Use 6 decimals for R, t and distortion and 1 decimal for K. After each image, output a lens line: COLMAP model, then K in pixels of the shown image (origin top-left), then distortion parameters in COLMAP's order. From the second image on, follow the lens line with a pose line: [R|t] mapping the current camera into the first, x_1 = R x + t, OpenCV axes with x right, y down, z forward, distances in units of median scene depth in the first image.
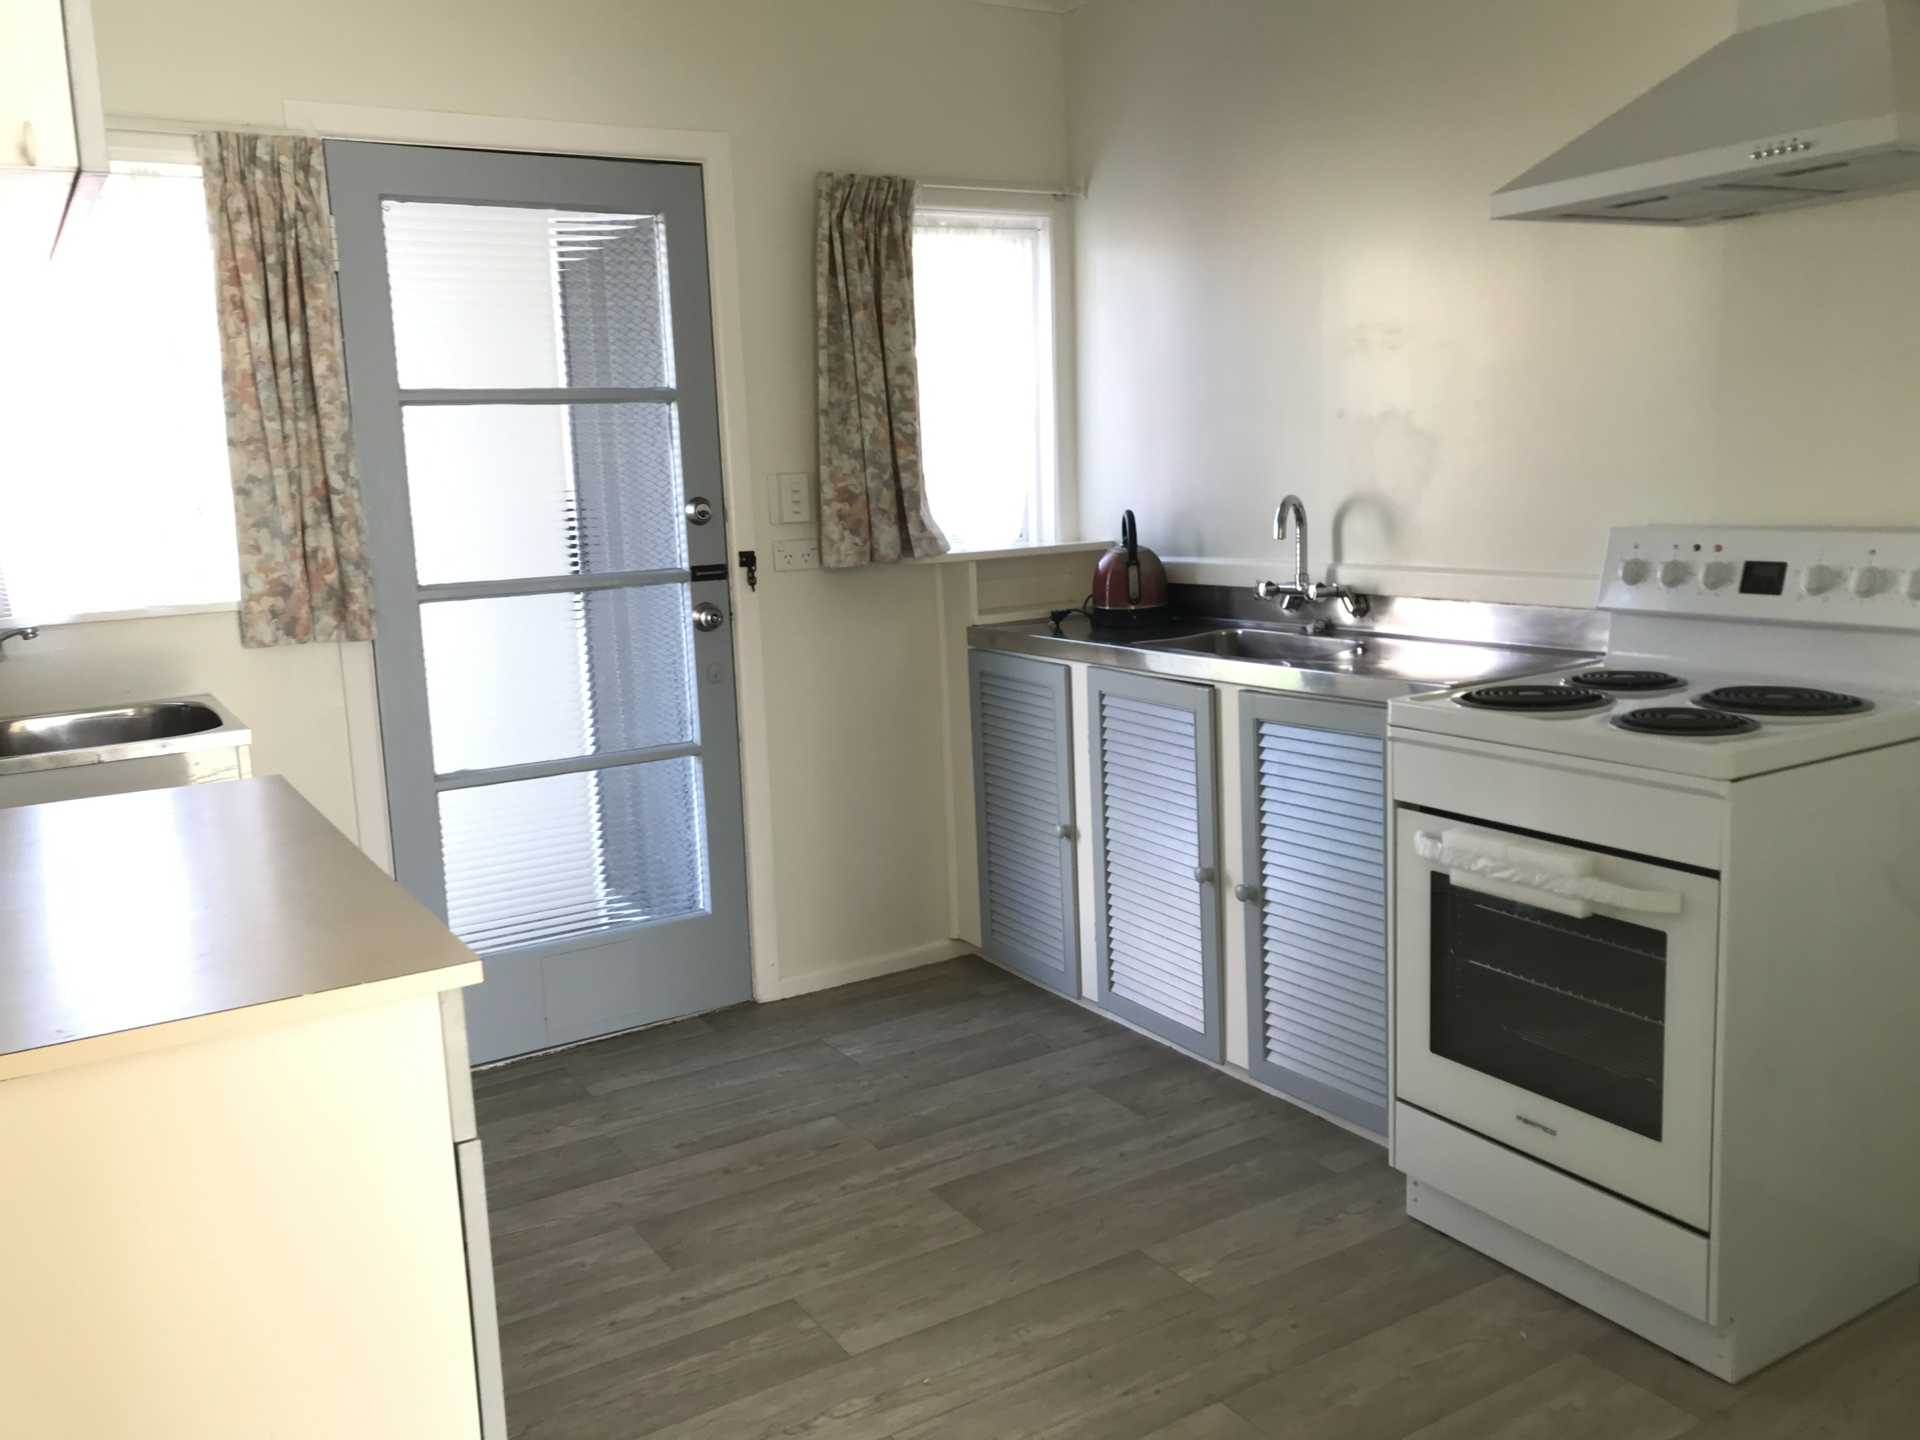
lens RADIAL K [[1579.7, 0, 960.0], [0, 1579.7, 720.0], [0, 0, 1]] dist [0.002159, 0.070134]
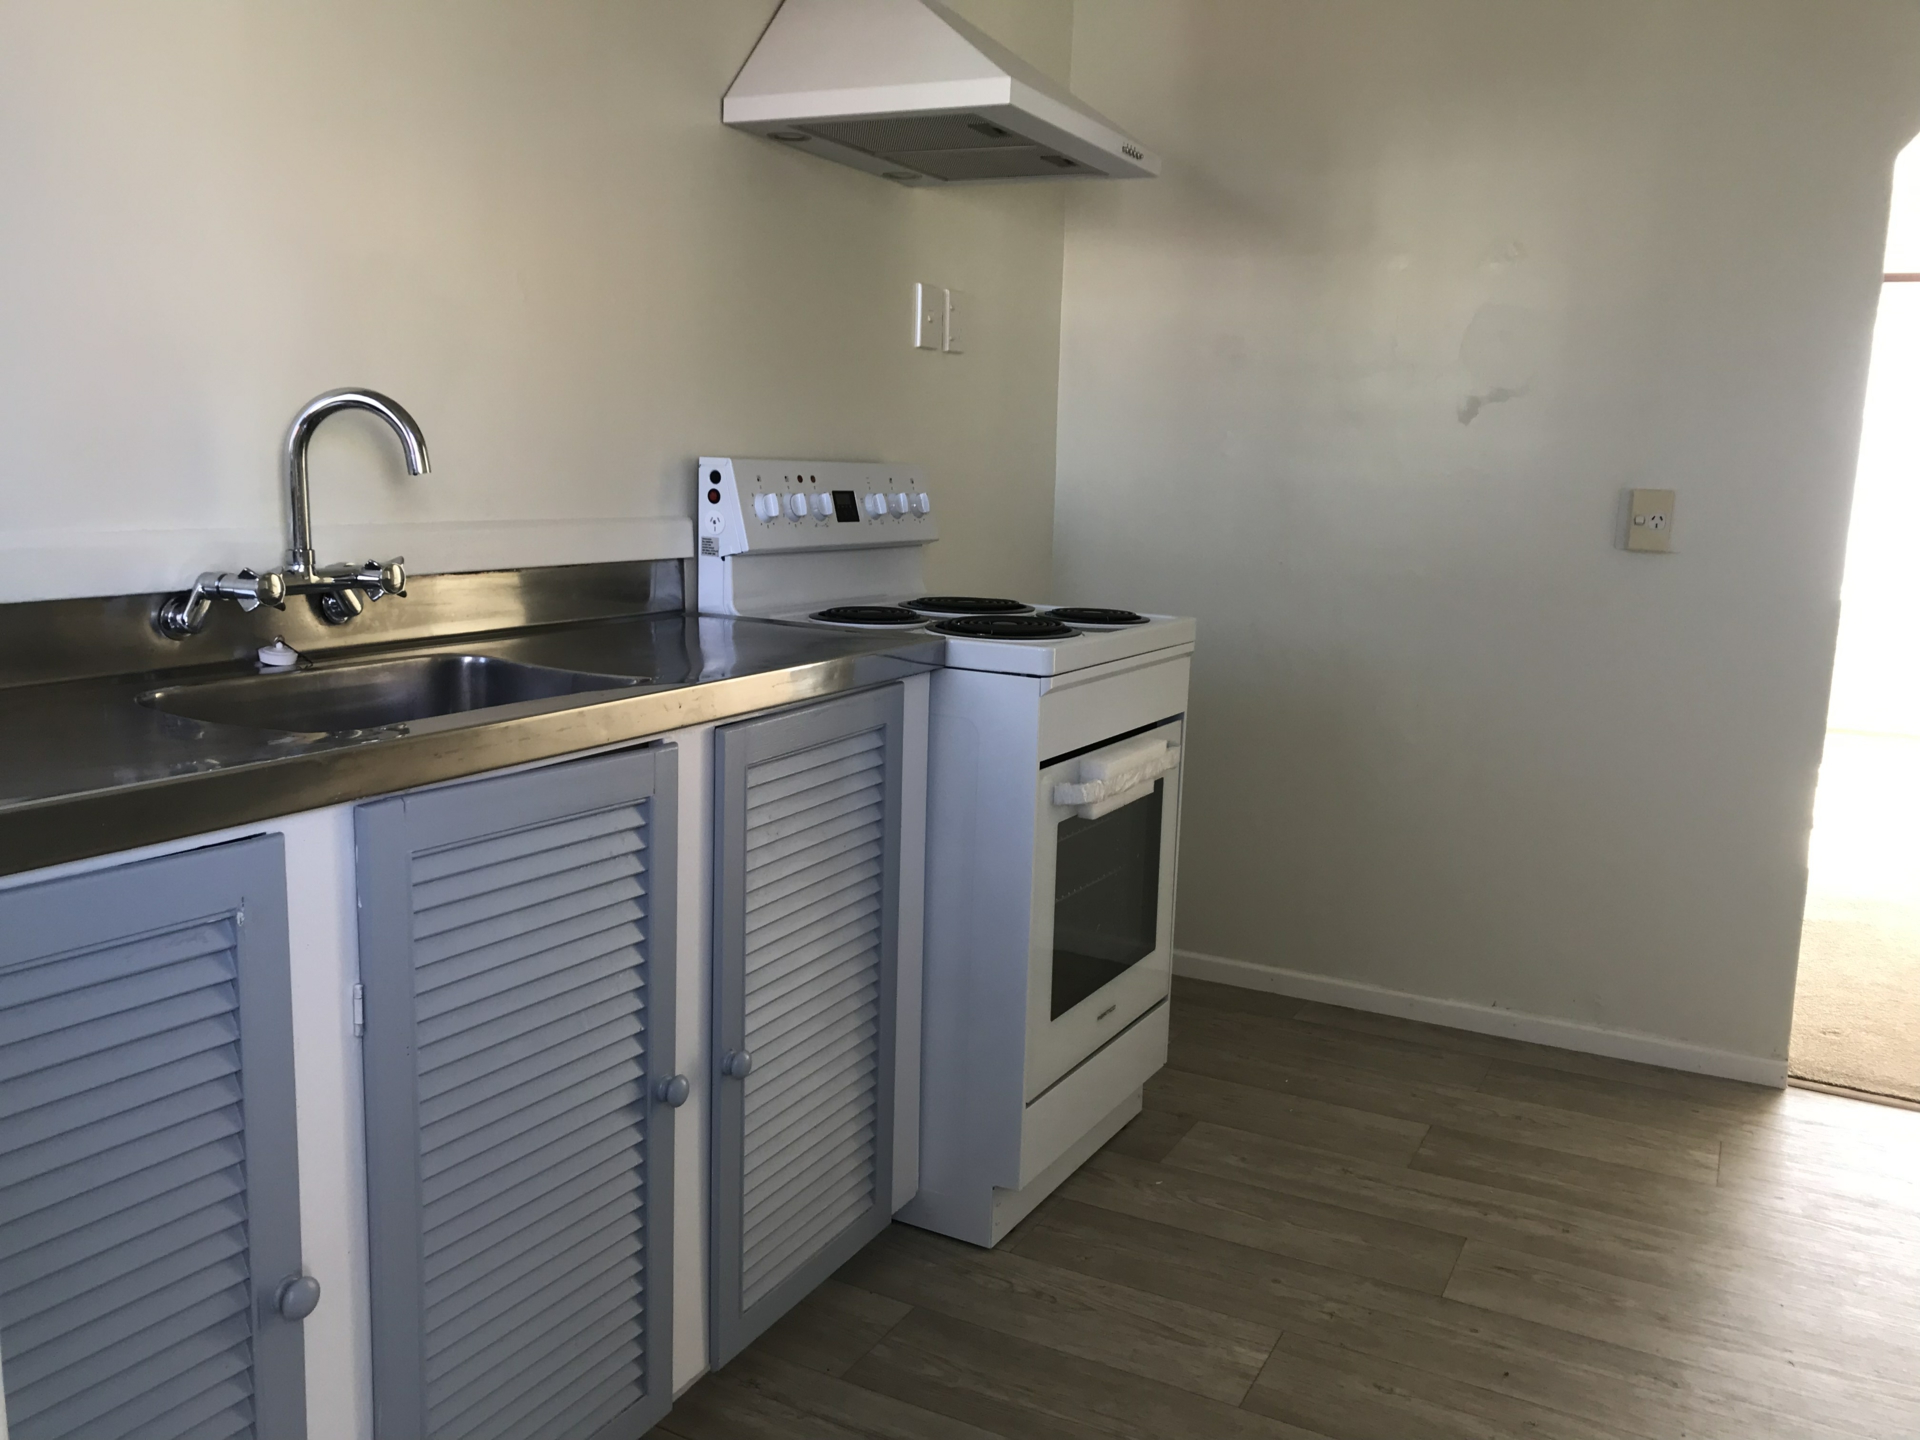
lens RADIAL K [[1579.7, 0, 960.0], [0, 1579.7, 720.0], [0, 0, 1]] dist [0.002159, 0.070134]
pose [[-0.520555, -0.117694, 0.845678, -0.423924], [0.121166, 0.970248, 0.209614, -0.157989], [-0.845187, 0.211583, -0.490806, 1.439517]]
